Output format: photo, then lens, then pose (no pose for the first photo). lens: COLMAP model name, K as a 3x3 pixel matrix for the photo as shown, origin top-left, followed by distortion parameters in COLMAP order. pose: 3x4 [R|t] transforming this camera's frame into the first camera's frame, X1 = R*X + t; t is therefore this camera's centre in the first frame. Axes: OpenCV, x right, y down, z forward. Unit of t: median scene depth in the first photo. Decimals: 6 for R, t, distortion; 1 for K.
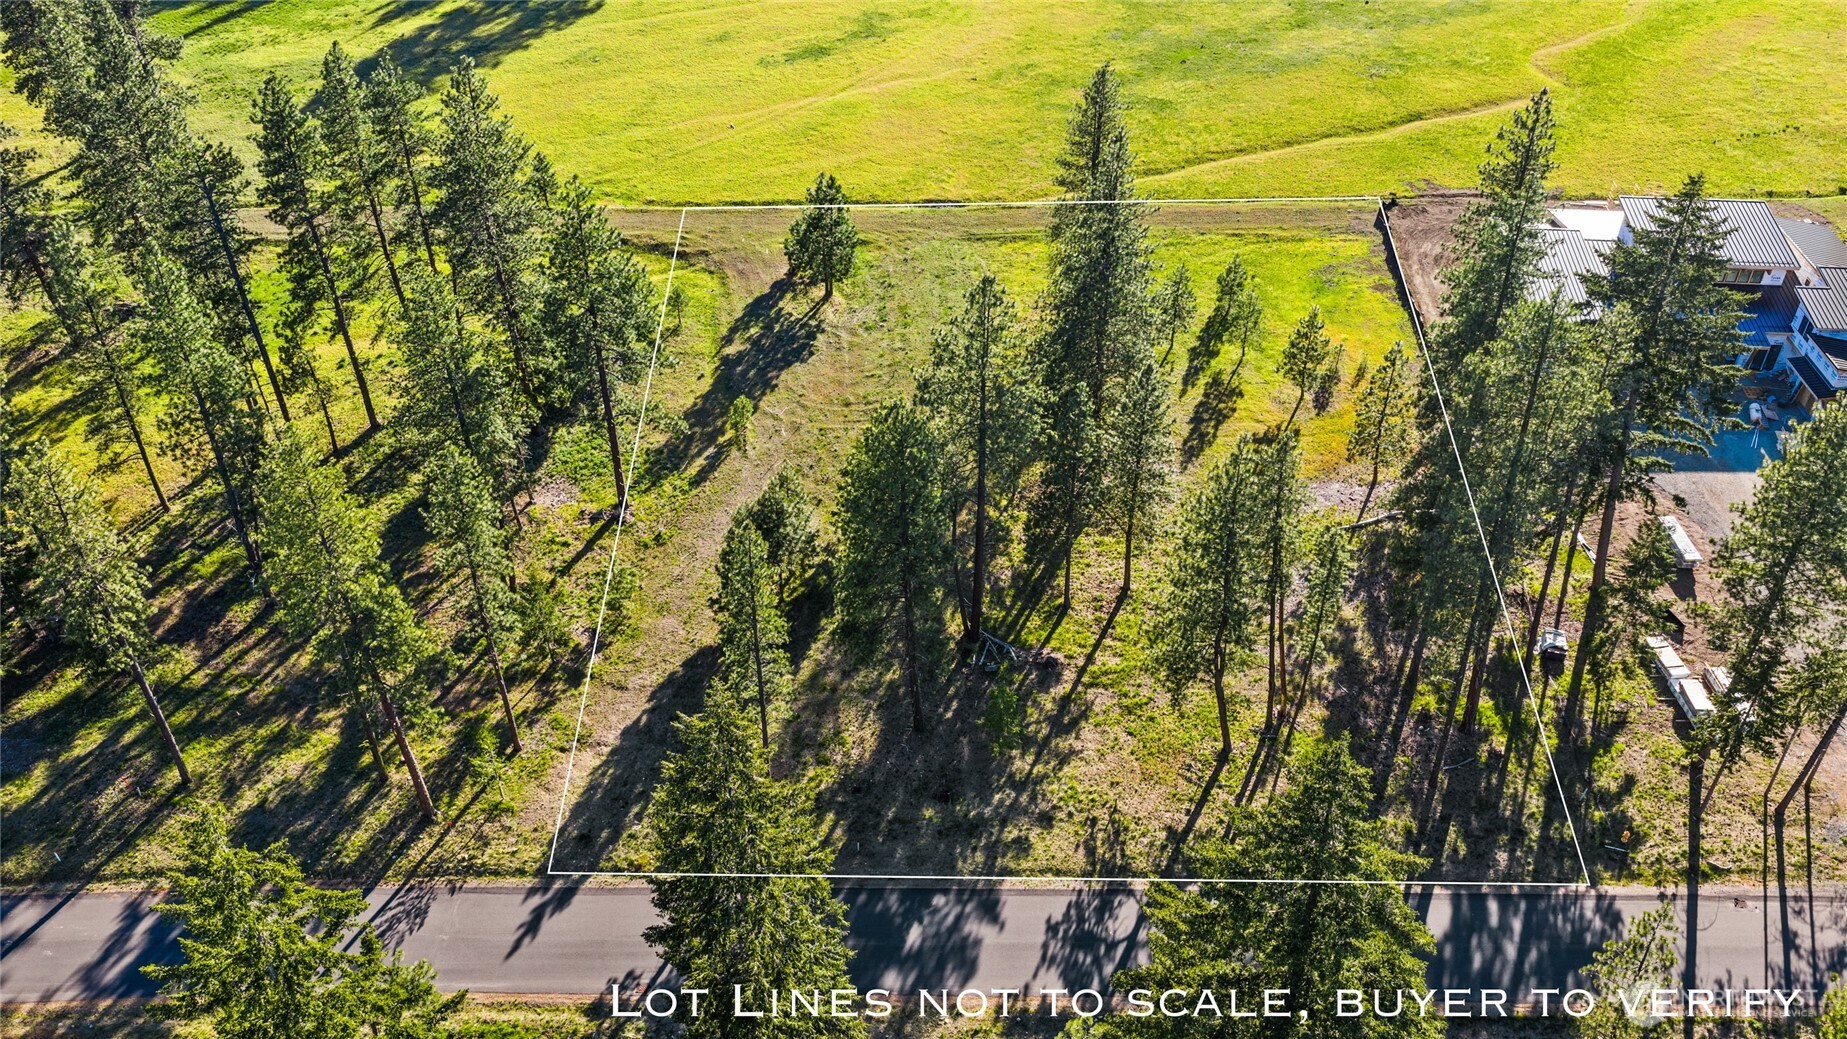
lens RADIAL K [[1514.1, 0, 924.0], [0, 1514.1, 519.3], [0, 0, 1]] dist [0.013445, -0.013147]
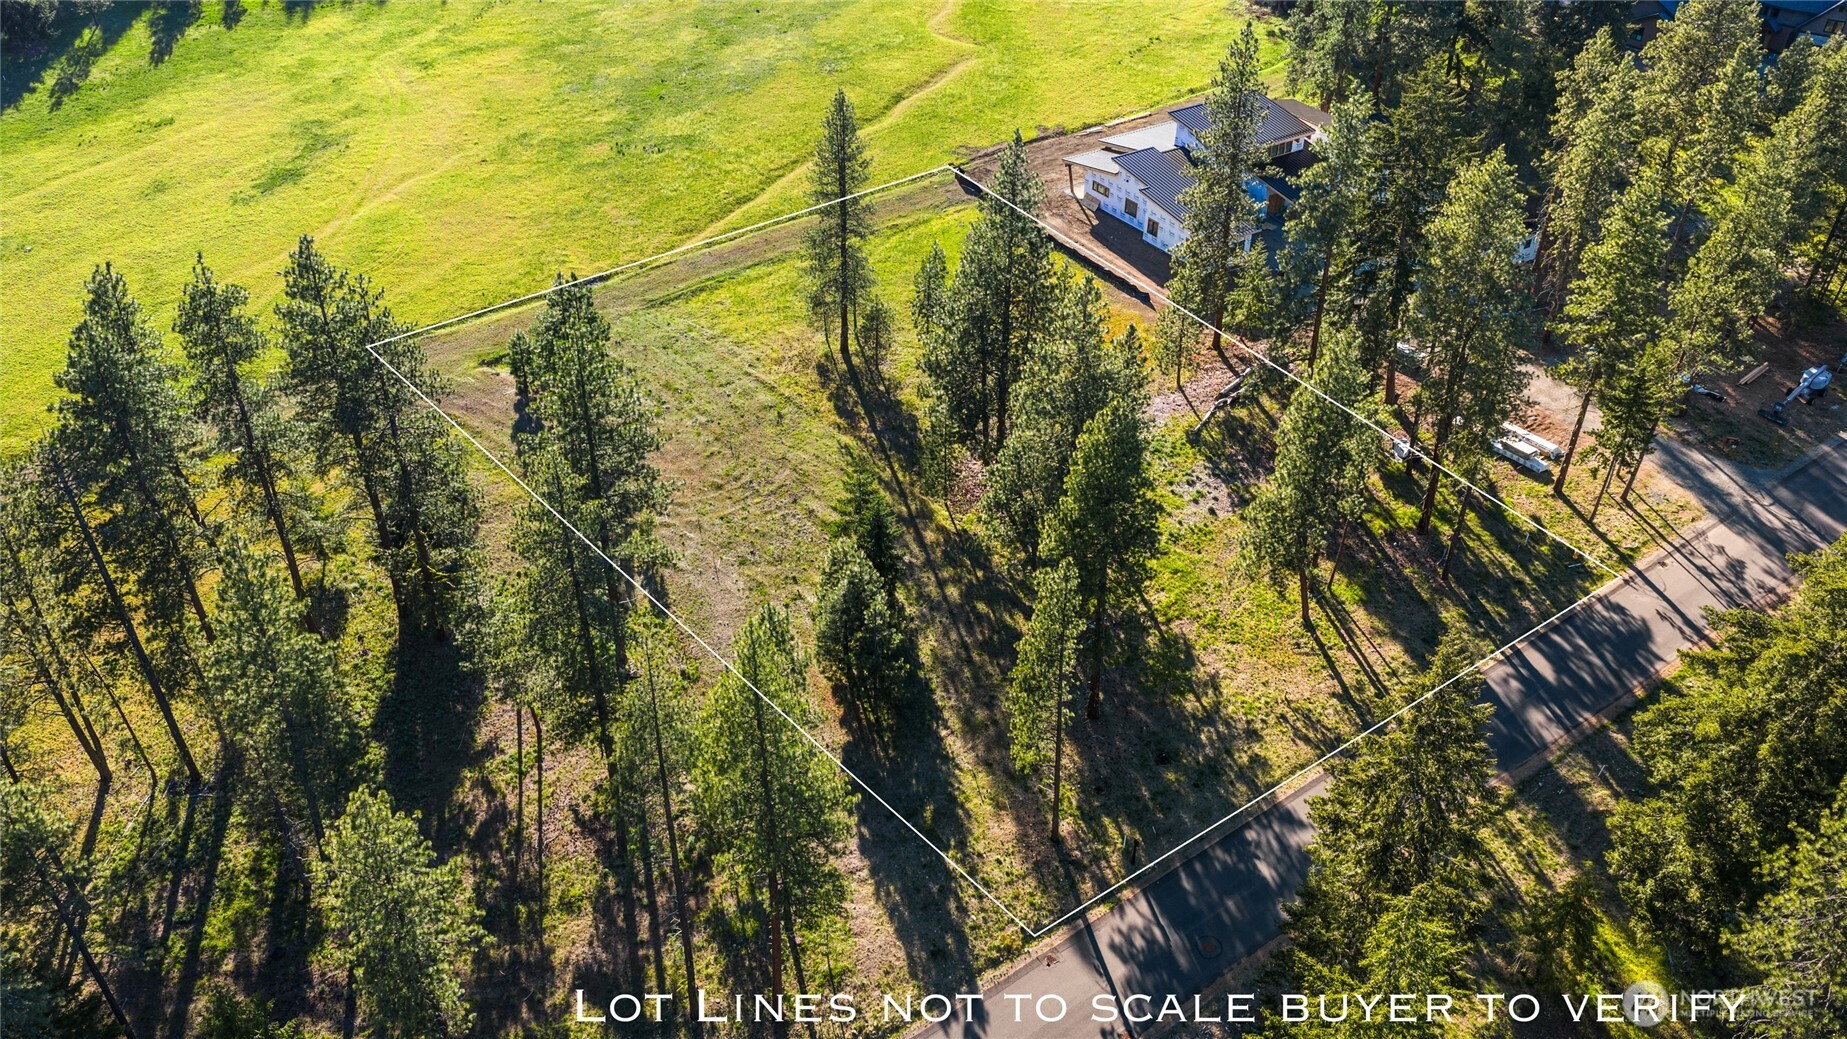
lens RADIAL K [[1514.1, 0, 922.5], [0, 1514.1, 519.8], [0, 0, 1]] dist [0.013445, -0.013147]
pose [[0.793769, -0.352058, 0.495970, -0.598178], [0.361257, 0.928923, 0.081216, -0.121609], [-0.489311, 0.114705, 0.864533, 0.148585]]
